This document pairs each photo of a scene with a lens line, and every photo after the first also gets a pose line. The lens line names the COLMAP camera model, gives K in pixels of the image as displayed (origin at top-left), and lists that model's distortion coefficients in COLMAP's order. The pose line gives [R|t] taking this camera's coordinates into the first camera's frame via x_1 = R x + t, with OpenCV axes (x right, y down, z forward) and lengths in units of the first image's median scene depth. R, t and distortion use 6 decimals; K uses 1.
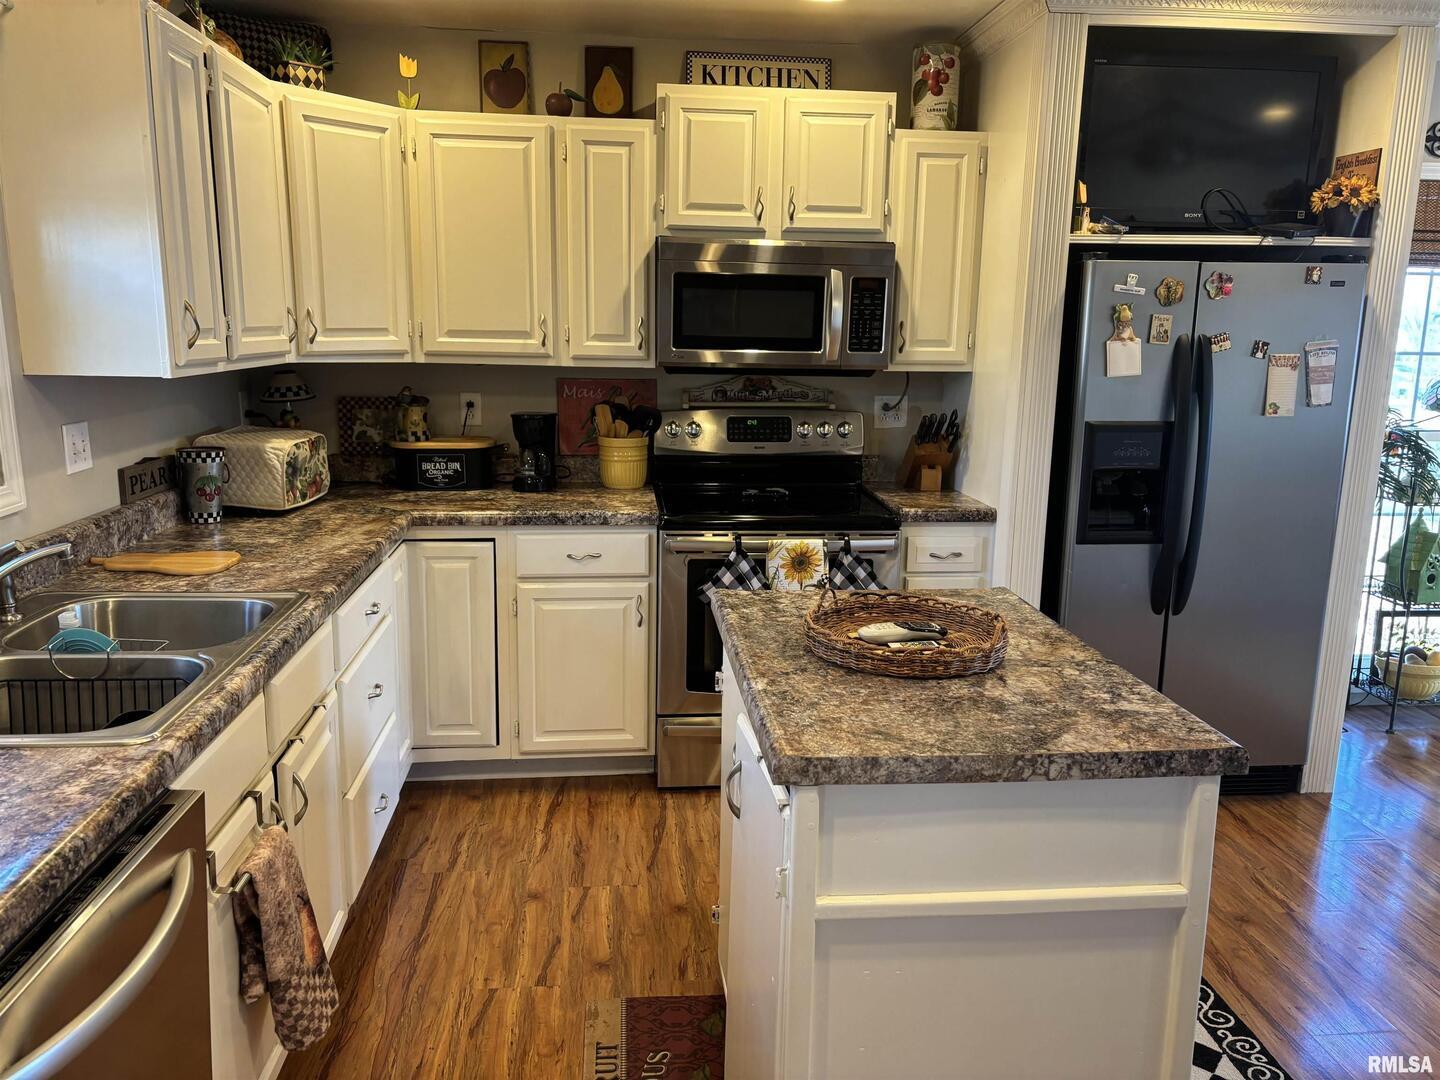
lens RADIAL K [[1082.4, 0, 715.2], [0, 1082.4, 541.0], [0, 0, 1]] dist [0.049853, -0.053484]
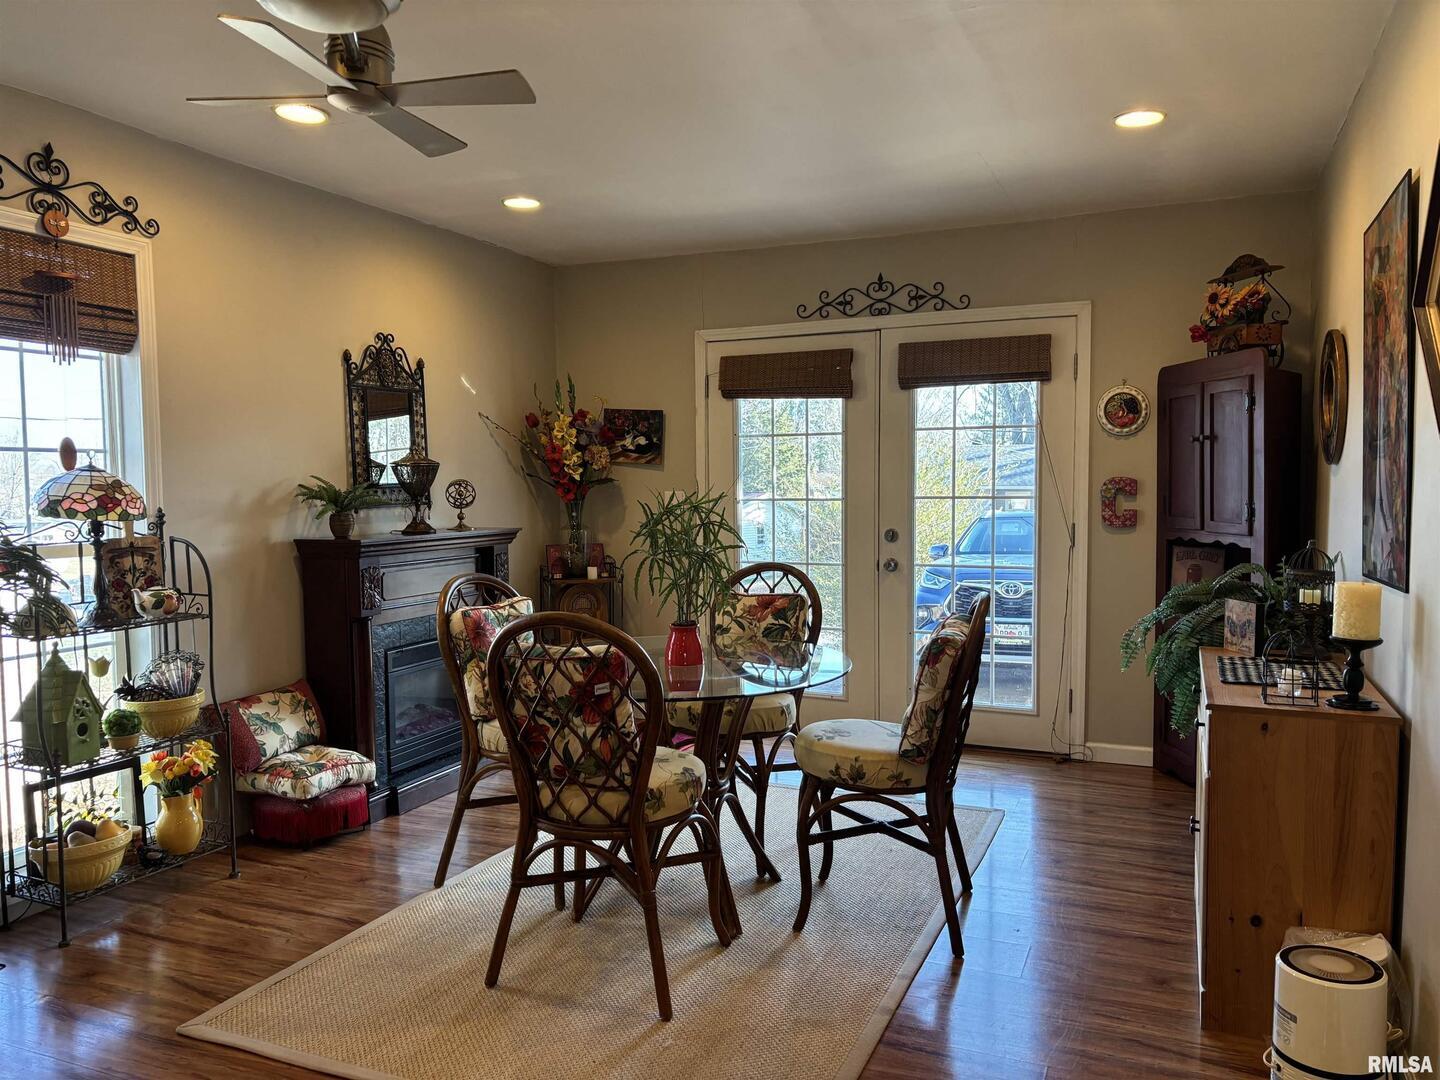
lens RADIAL K [[1082.4, 0, 717.0], [0, 1082.4, 549.6], [0, 0, 1]] dist [0.049853, -0.053484]
pose [[0.476927, -0.070946, 0.876075, 0.246813], [0.185772, 0.982356, -0.021580, 0.011910], [-0.859086, 0.173042, 0.481692, 0.271888]]
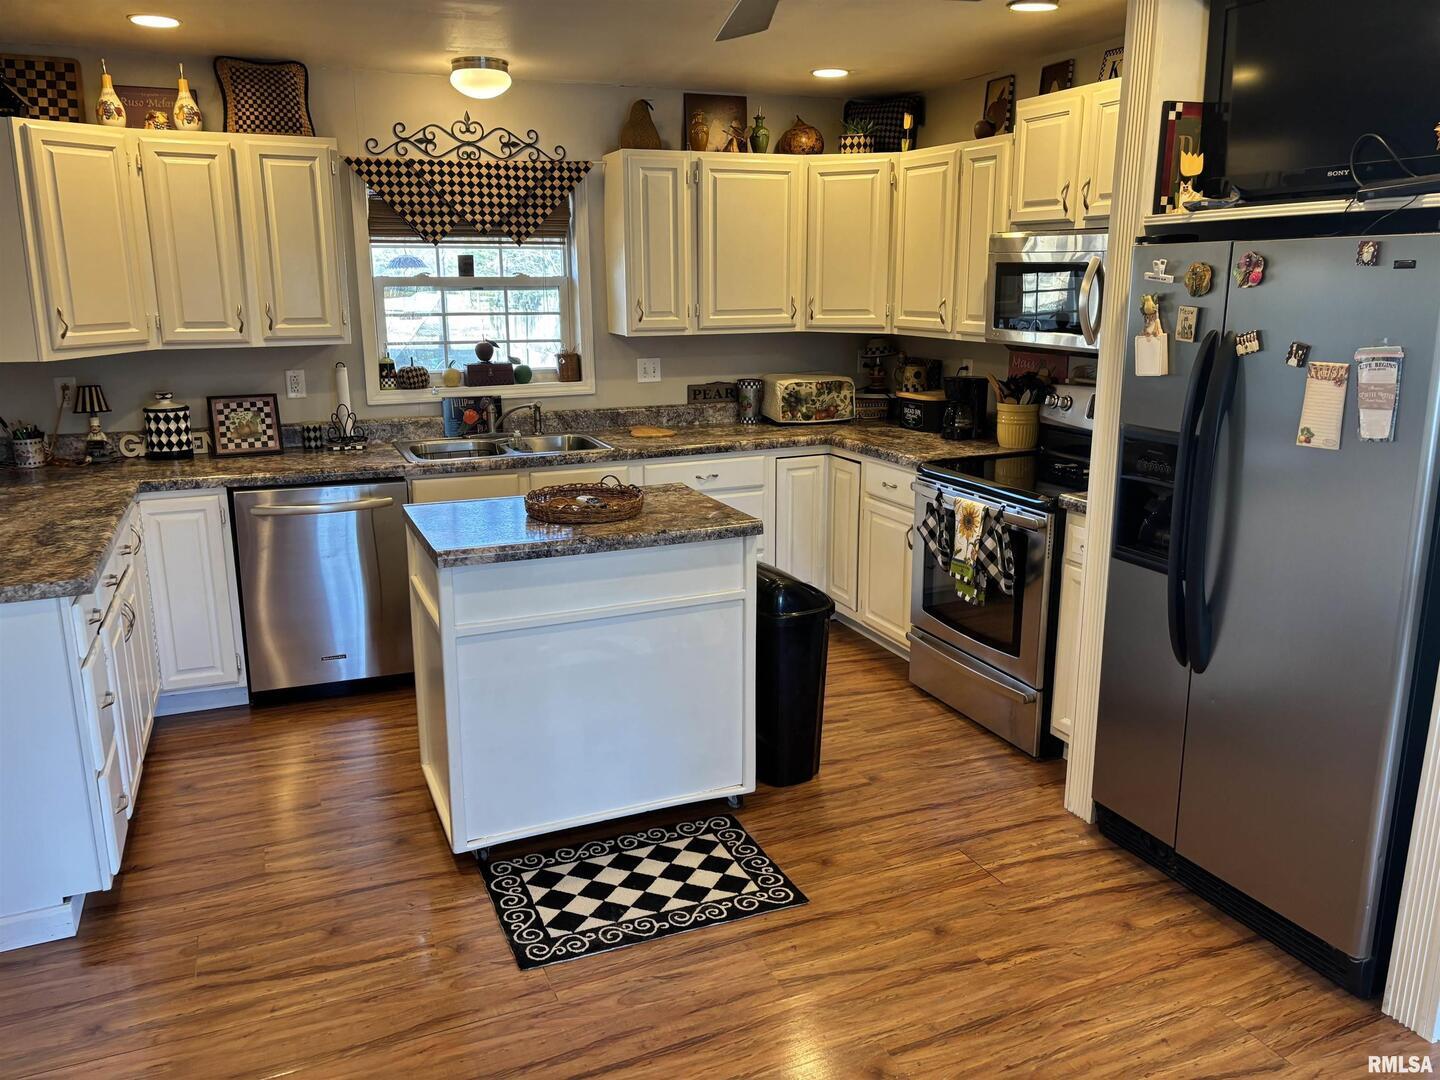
lens RADIAL K [[1082.4, 0, 712.0], [0, 1082.4, 532.2], [0, 0, 1]] dist [0.049853, -0.053484]
pose [[0.300456, 0.204955, -0.931515, 1.077120], [-0.179826, 0.971297, 0.155707, -0.099197], [0.936690, 0.120728, 0.328688, 0.382929]]
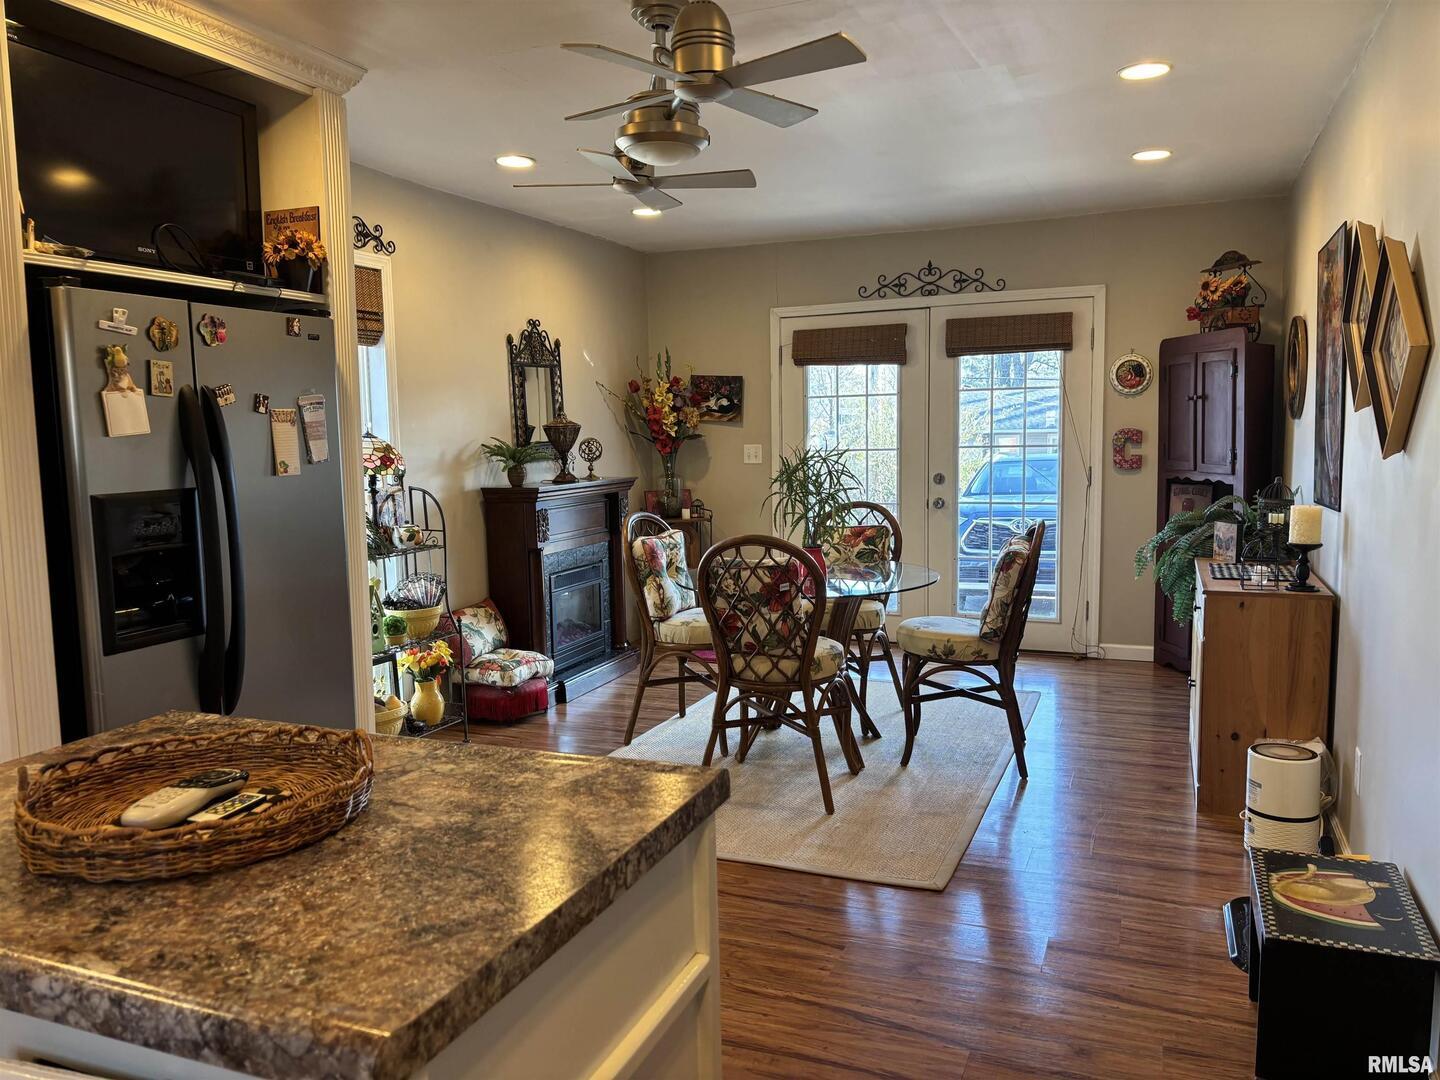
lens RADIAL K [[1082.4, 0, 716.4], [0, 1082.4, 542.1], [0, 0, 1]] dist [0.049853, -0.053484]
pose [[0.463860, -0.114833, 0.878435, -0.132415], [0.199138, 0.979703, 0.022916, -0.007734], [-0.863237, 0.164300, 0.477313, 0.253156]]
